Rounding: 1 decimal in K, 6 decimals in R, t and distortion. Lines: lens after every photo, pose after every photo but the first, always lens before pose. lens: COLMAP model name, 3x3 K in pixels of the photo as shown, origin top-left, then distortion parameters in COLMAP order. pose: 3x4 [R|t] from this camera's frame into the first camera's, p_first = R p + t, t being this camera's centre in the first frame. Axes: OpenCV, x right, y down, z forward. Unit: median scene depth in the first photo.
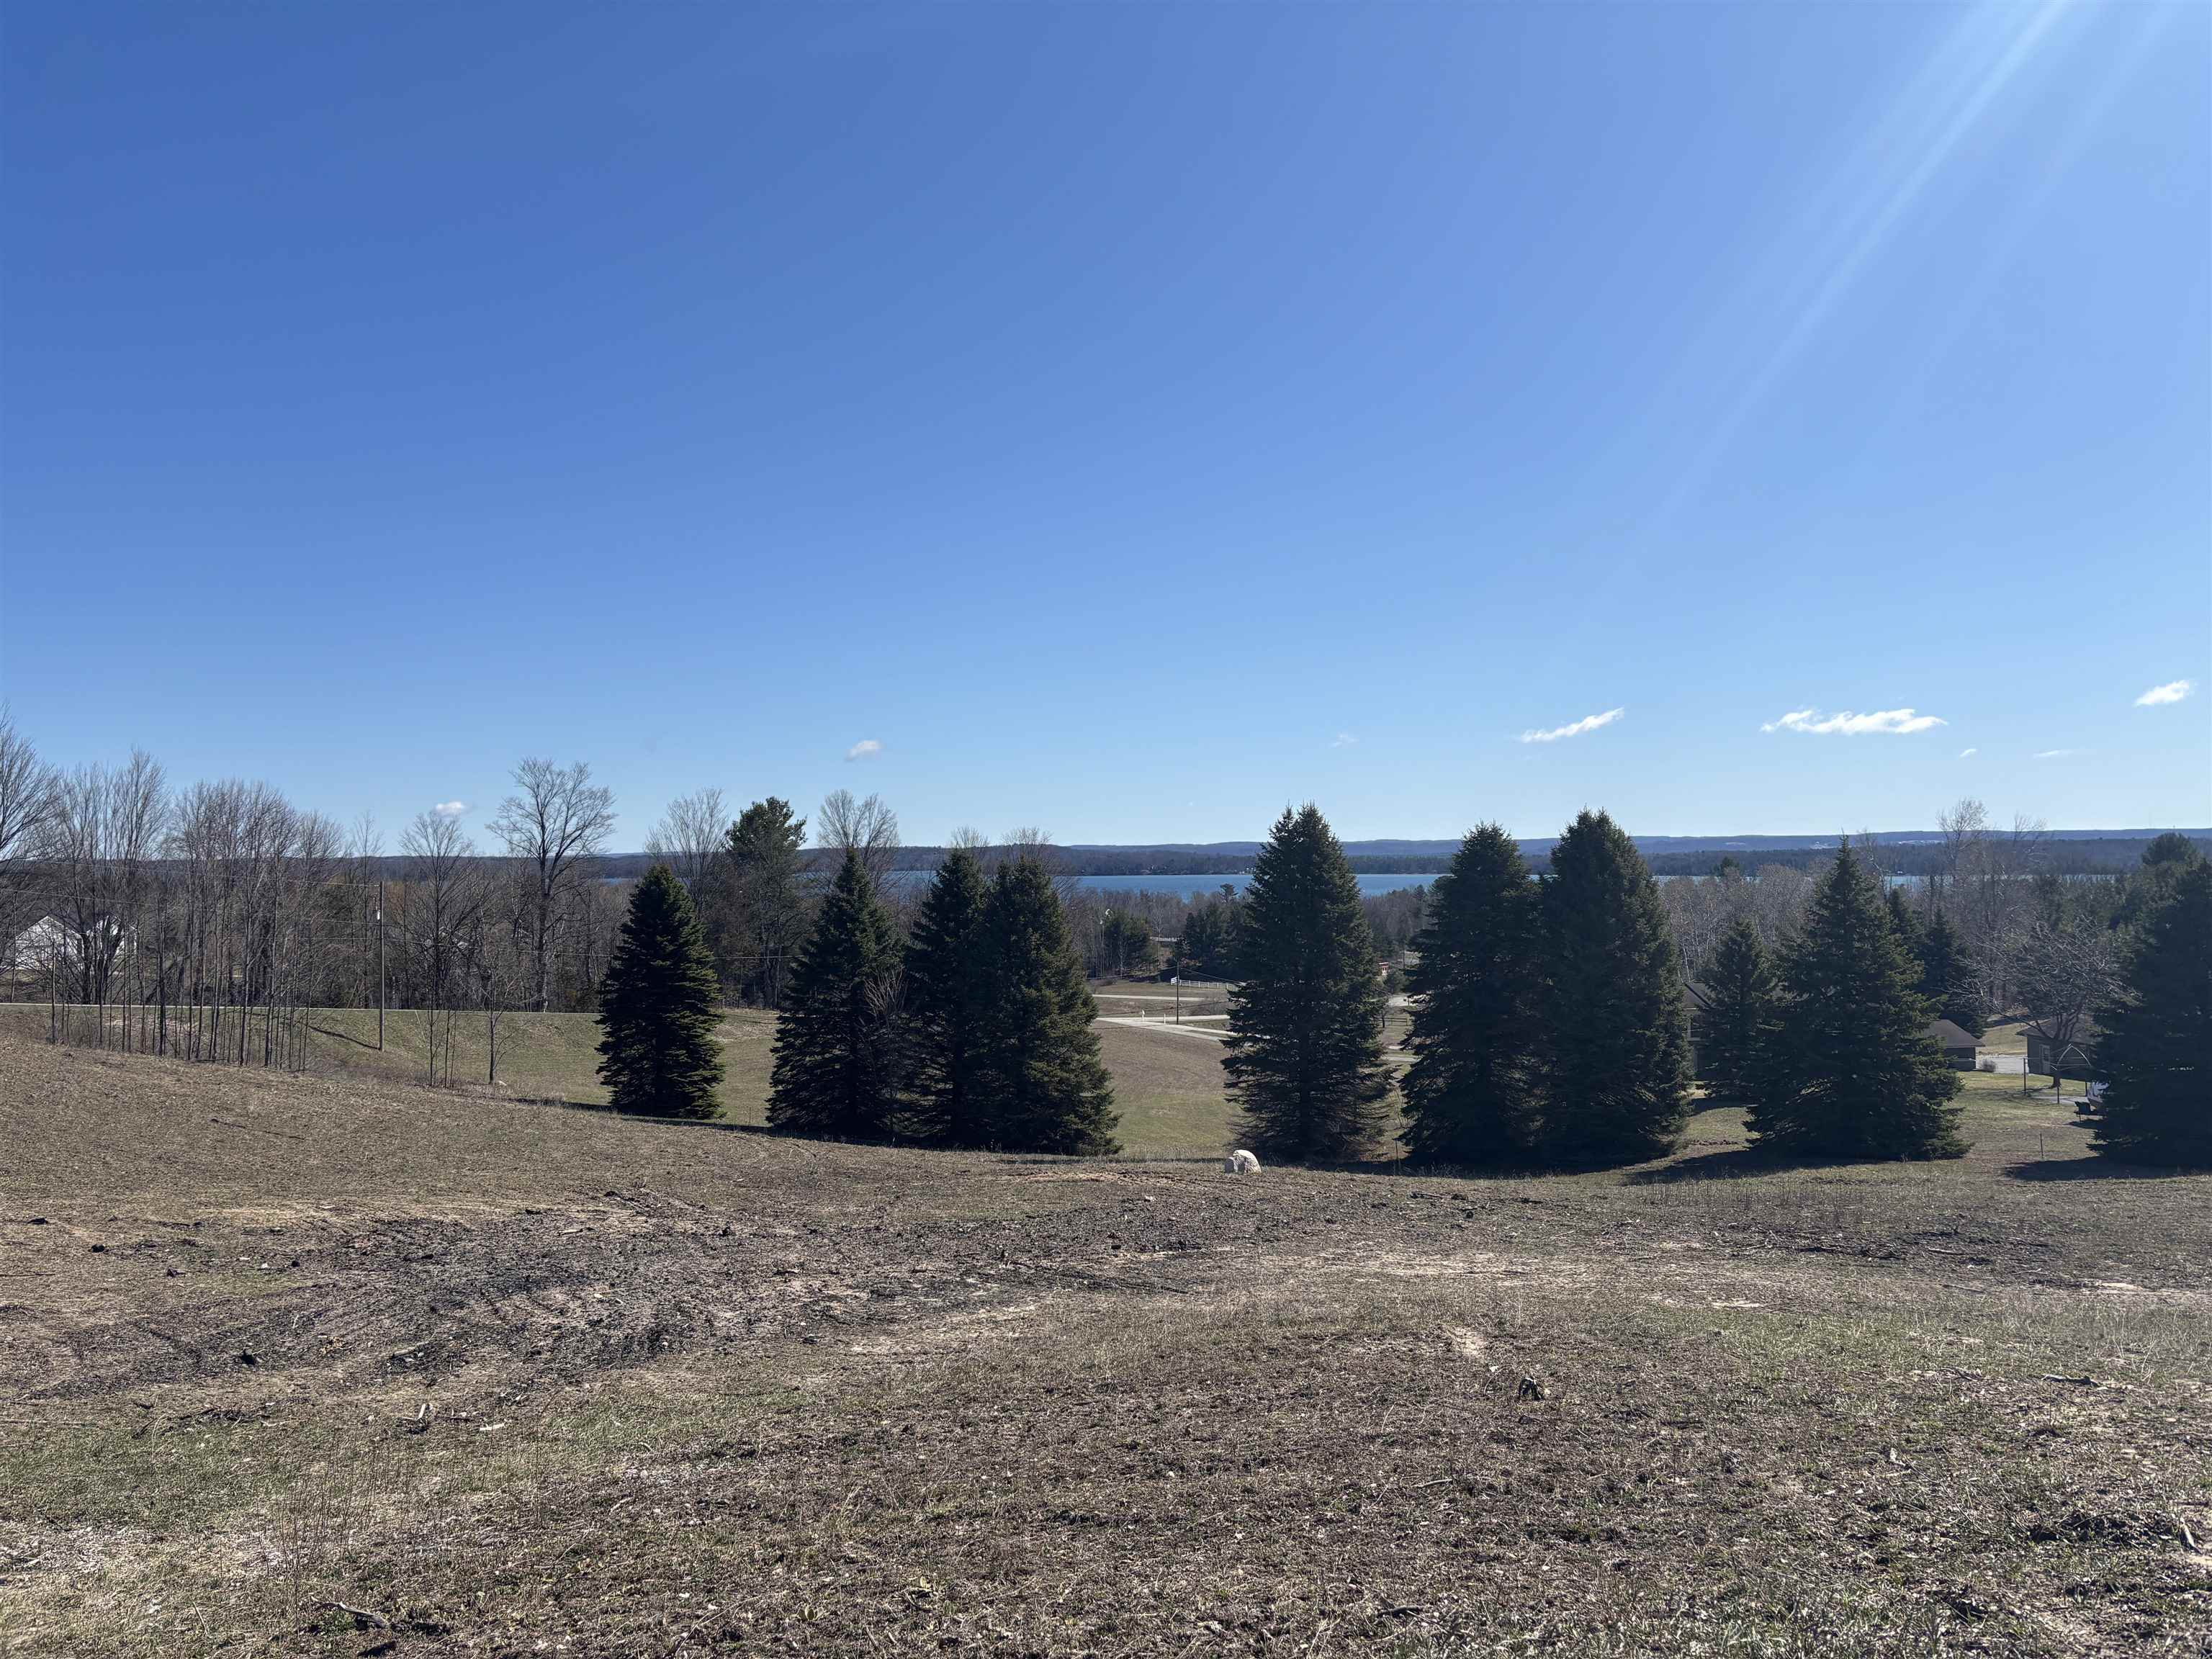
lens RADIAL K [[1698.3, 0, 1097.0], [0, 1698.3, 823.1], [0, 0, 1]] dist [0.027357, -0.001857]
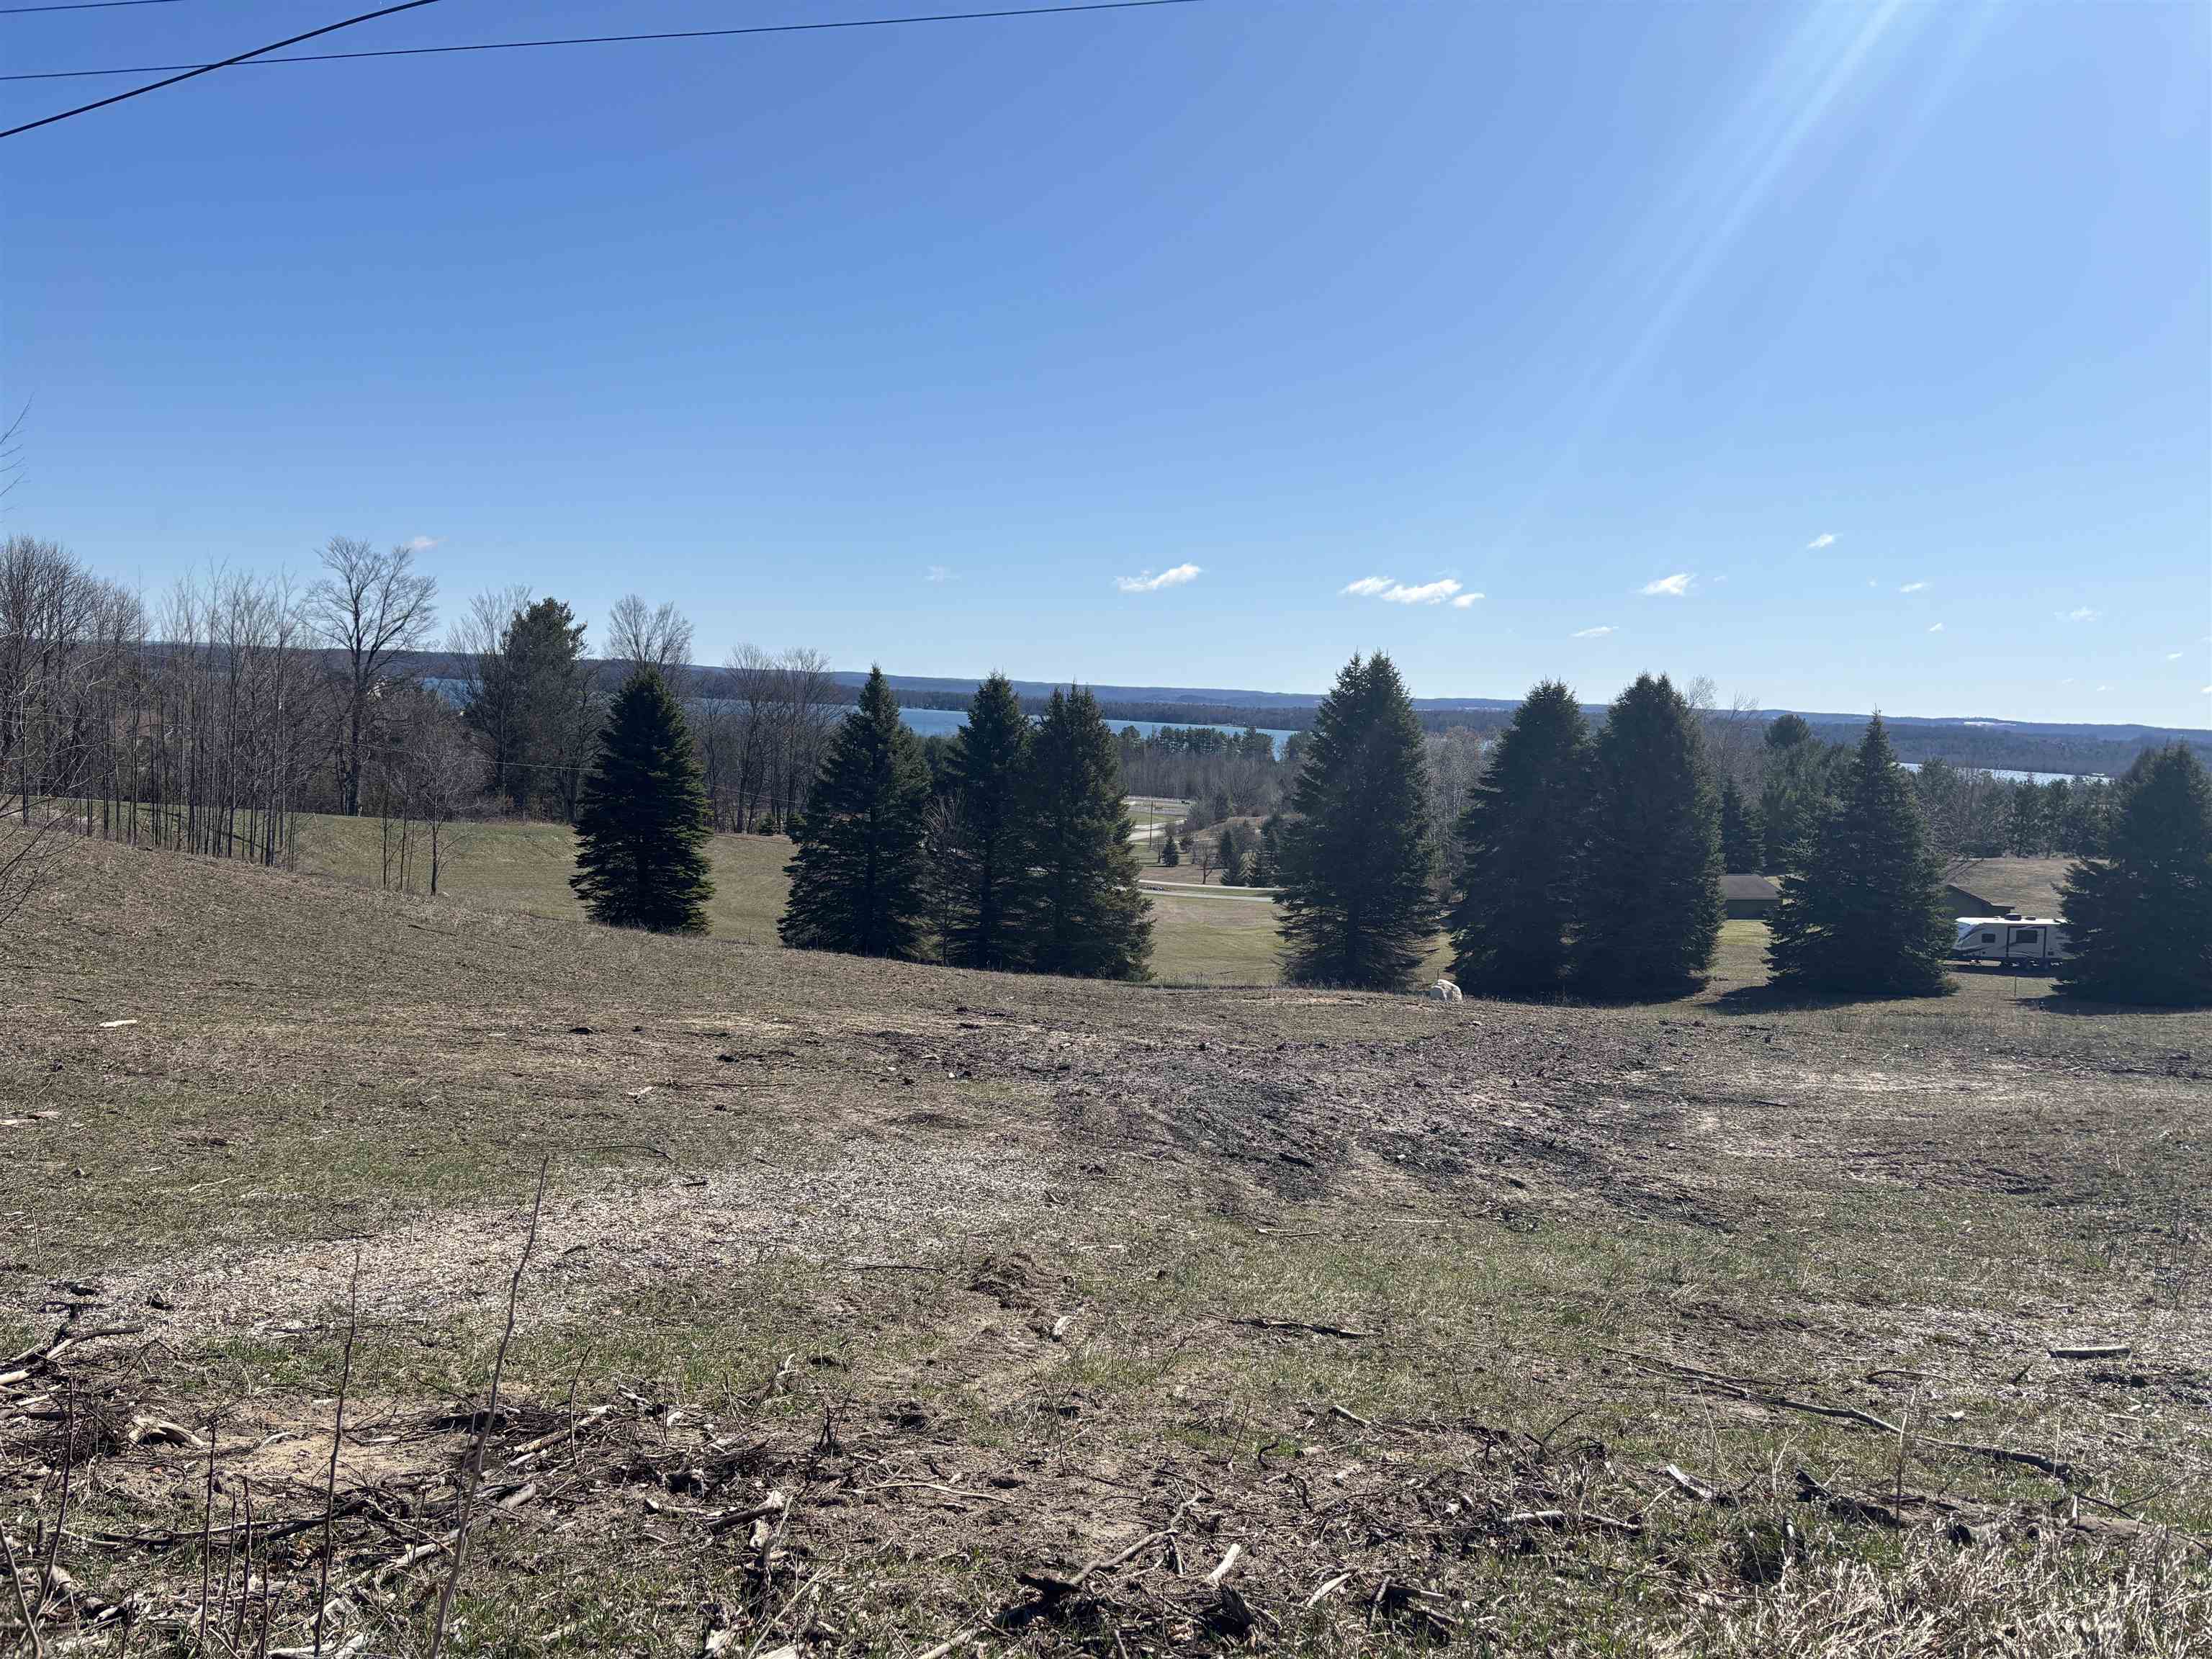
lens RADIAL K [[1714.6, 0, 1106.0], [0, 1714.6, 829.5], [0, 0, 1]] dist [0.027685, -0.000898]
pose [[0.970845, 0.040533, 0.236257, -0.246492], [-0.064223, 0.993550, 0.093452, 0.007209], [-0.230945, -0.105900, 0.967186, 0.008378]]
